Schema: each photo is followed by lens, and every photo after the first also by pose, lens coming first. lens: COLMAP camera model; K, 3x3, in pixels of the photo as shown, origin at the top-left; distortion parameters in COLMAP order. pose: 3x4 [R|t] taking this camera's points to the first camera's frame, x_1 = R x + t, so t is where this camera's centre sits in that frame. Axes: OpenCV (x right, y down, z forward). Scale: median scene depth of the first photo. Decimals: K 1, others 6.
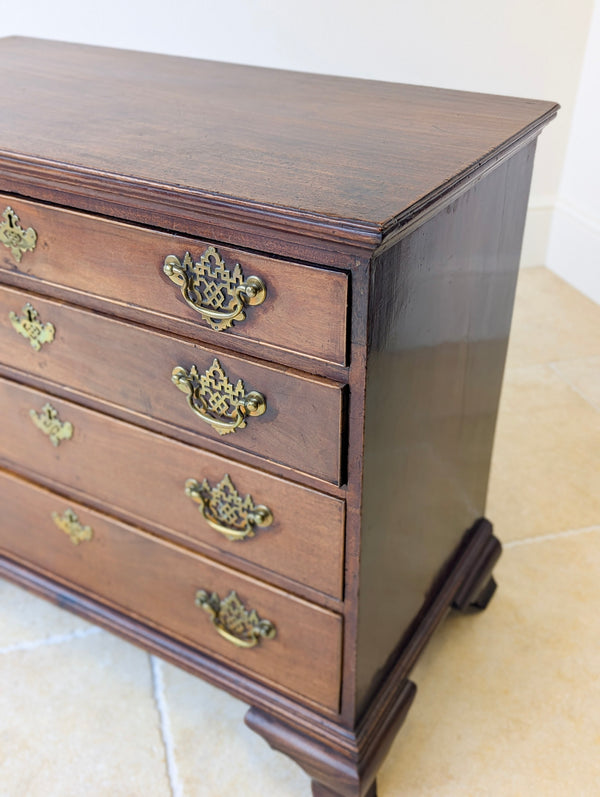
lens RADIAL K [[867.6, 0, 307.3], [0, 867.6, 379.5], [0, 0, 1]] dist [0.084872, -0.030113]
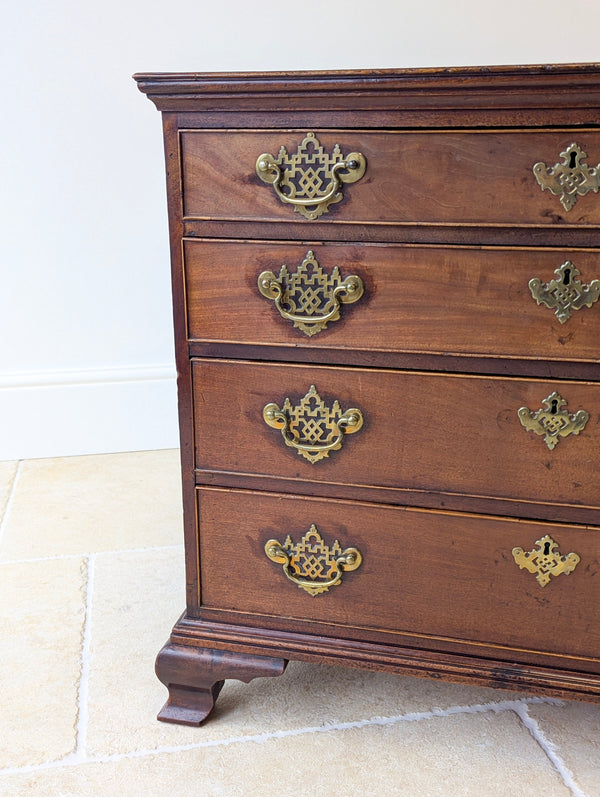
lens RADIAL K [[859.1, 0, 297.0], [0, 859.1, 388.7], [0, 0, 1]] dist [0.146636, -0.437746]
pose [[0.959631, -0.077143, 0.270477, -0.876486], [0.143760, 0.961075, -0.235941, 0.214966], [-0.241747, 0.265300, 0.933367, 0.307914]]
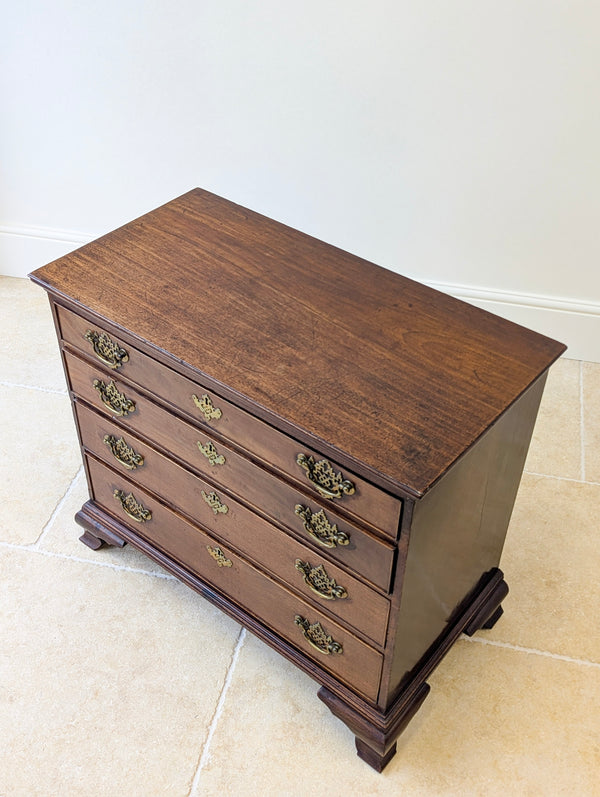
lens RADIAL K [[885.8, 0, 299.1], [0, 885.8, 384.7], [0, 0, 1]] dist [0.156192, -0.249988]
pose [[0.988932, 0.109083, -0.100573, -0.002633], [-0.091380, 0.981821, 0.166363, -0.510158], [0.116892, -0.155331, 0.980922, -0.612192]]
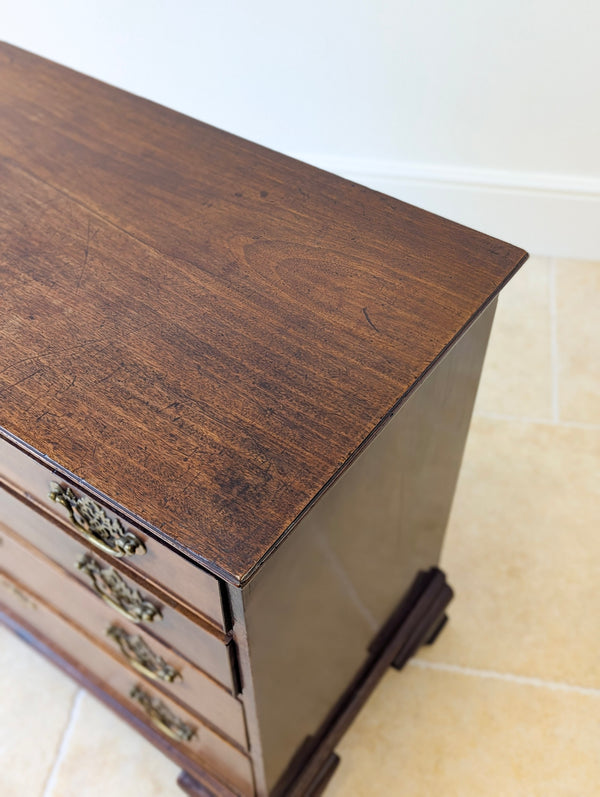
lens RADIAL K [[863.9, 0, 300.6], [0, 863.9, 409.9], [0, 0, 1]] dist [0.125633, -0.307192]
pose [[0.995816, 0.063805, -0.065411, 0.145935], [-0.040417, 0.949568, 0.310945, -0.468792], [0.081953, -0.307000, 0.948174, 0.144478]]
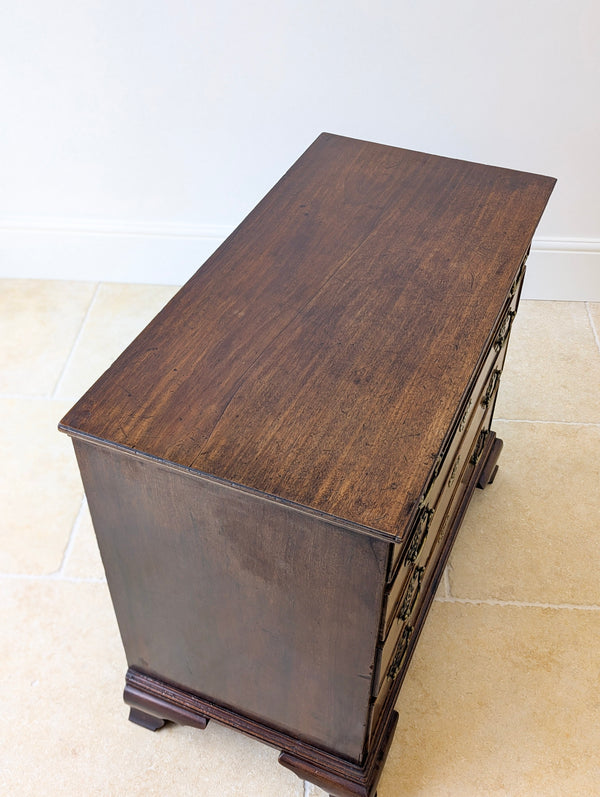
lens RADIAL K [[859.0, 0, 311.7], [0, 859.0, 401.1], [0, 0, 1]] dist [0.088917, -0.104060]
pose [[-0.139033, -0.676814, 0.722905, -1.394070], [0.496541, 0.583954, 0.642219, -1.205463], [-0.856807, 0.448241, 0.254877, 0.911514]]
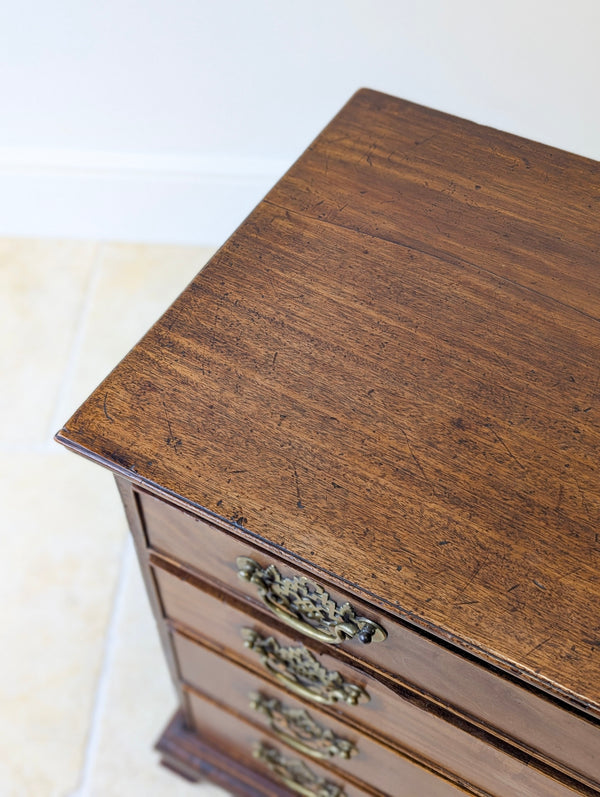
lens RADIAL K [[859.1, 0, 297.0], [0, 859.1, 388.7], [0, 0, 1]] dist [0.146636, -0.437746]
pose [[0.998980, -0.014039, 0.042921, -0.616907], [-0.002515, 0.931680, 0.363272, -0.631319], [-0.045088, -0.363010, 0.930694, 0.593449]]
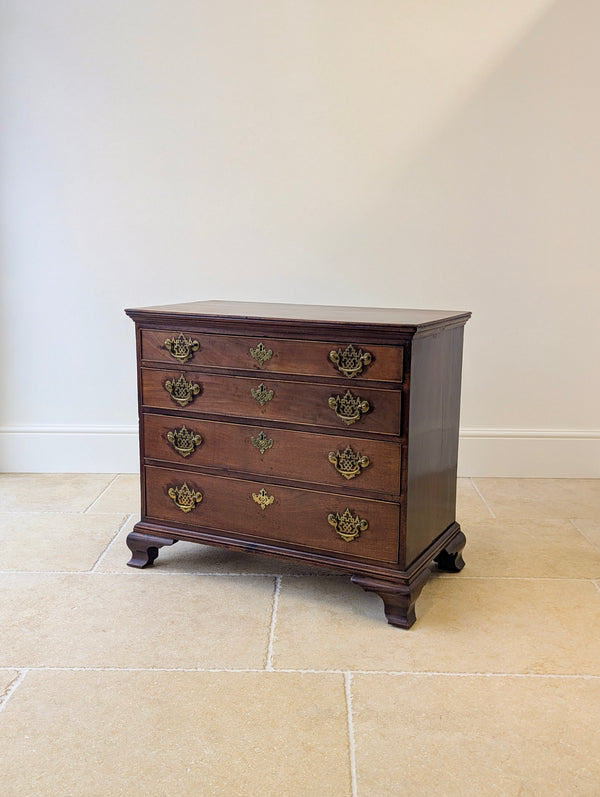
lens RADIAL K [[867.6, 0, 307.3], [0, 867.6, 379.5], [0, 0, 1]] dist [0.084872, -0.030113]
pose [[0.997766, 0.000516, 0.066803, -0.376511], [0.023863, 0.931244, -0.363614, 0.829550], [-0.062398, 0.364395, 0.929151, -1.320575]]
